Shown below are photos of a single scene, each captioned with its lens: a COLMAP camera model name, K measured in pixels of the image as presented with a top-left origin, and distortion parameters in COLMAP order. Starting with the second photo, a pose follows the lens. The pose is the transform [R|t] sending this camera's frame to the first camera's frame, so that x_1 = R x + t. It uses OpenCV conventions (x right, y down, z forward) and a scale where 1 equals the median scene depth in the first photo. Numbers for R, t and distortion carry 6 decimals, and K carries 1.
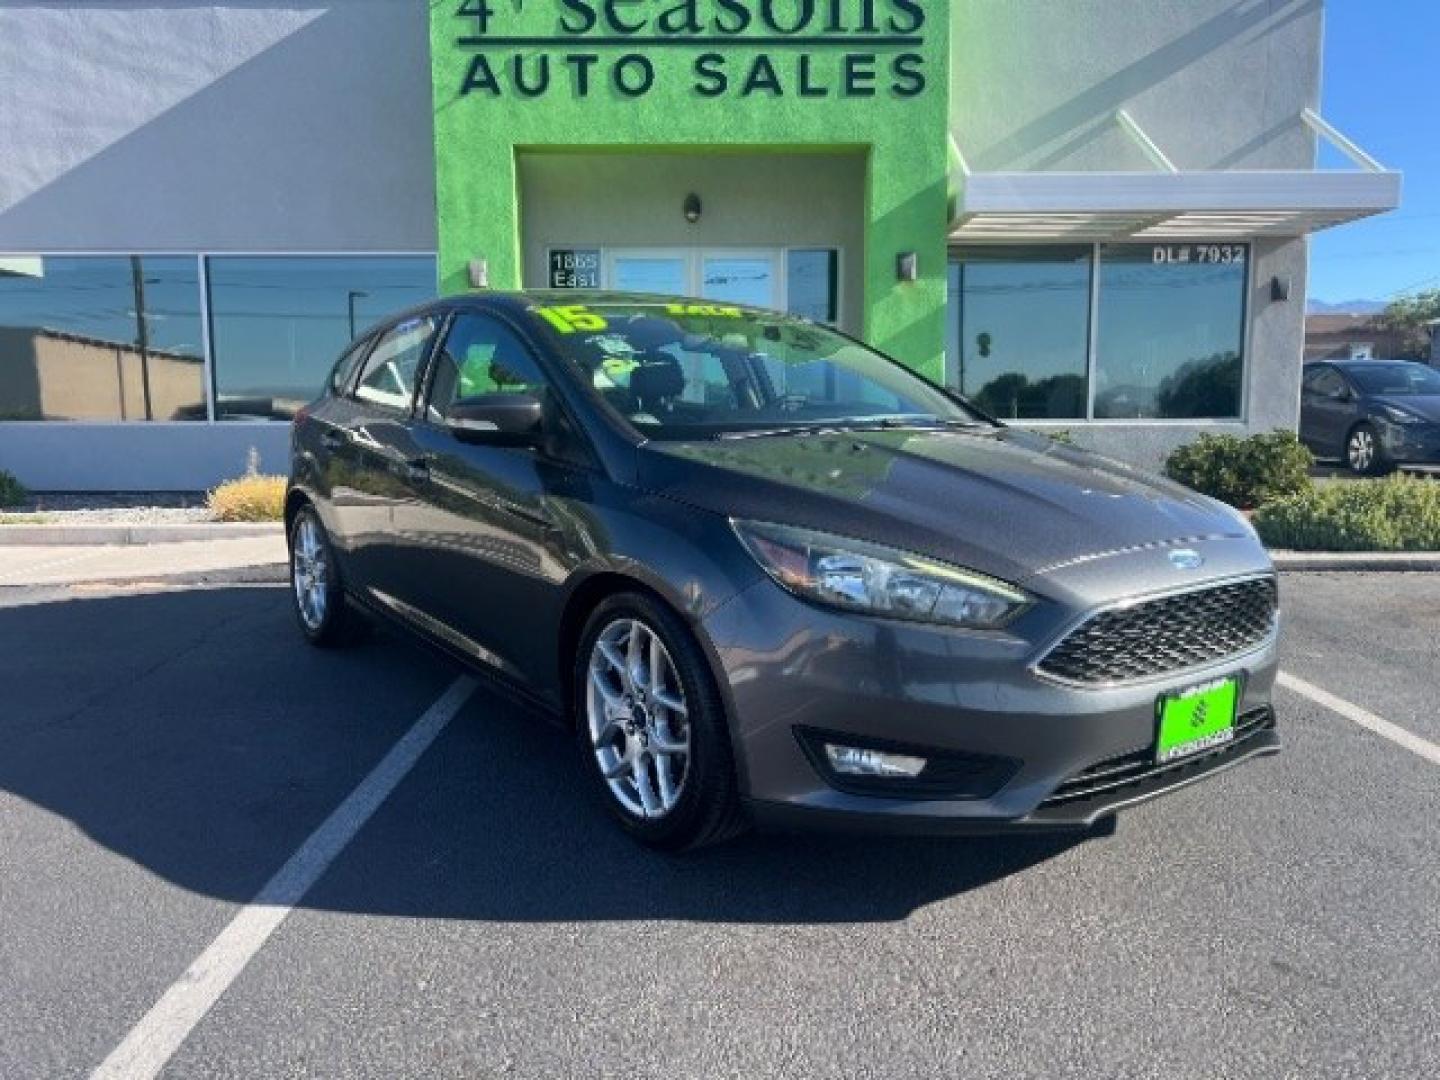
lens RADIAL K [[1125.4, 0, 720.0], [0, 1125.4, 540.0], [0, 0, 1]] dist [0.002641, 0.000331]
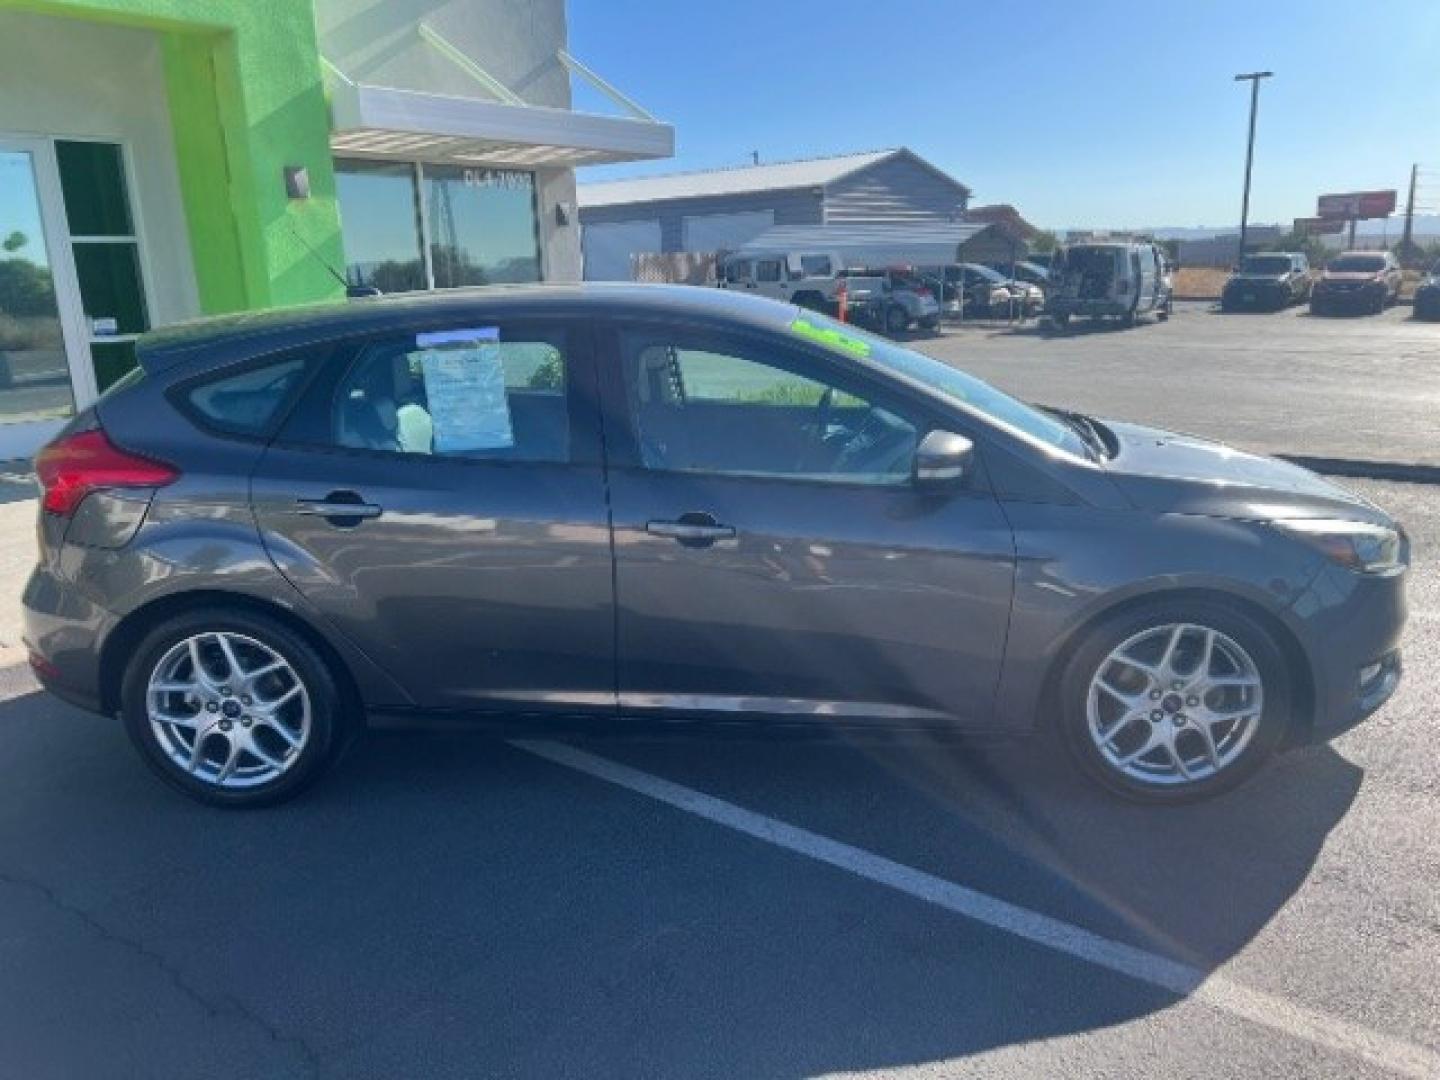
lens RADIAL K [[1094.8, 0, 727.6], [0, 1094.8, 536.9], [0, 0, 1]] dist [0.067071, -0.084400]
pose [[0.616352, -0.196804, 0.762481, -0.318344], [0.115665, 0.980390, 0.159551, -0.065731], [-0.778930, -0.010148, 0.627029, 0.178175]]
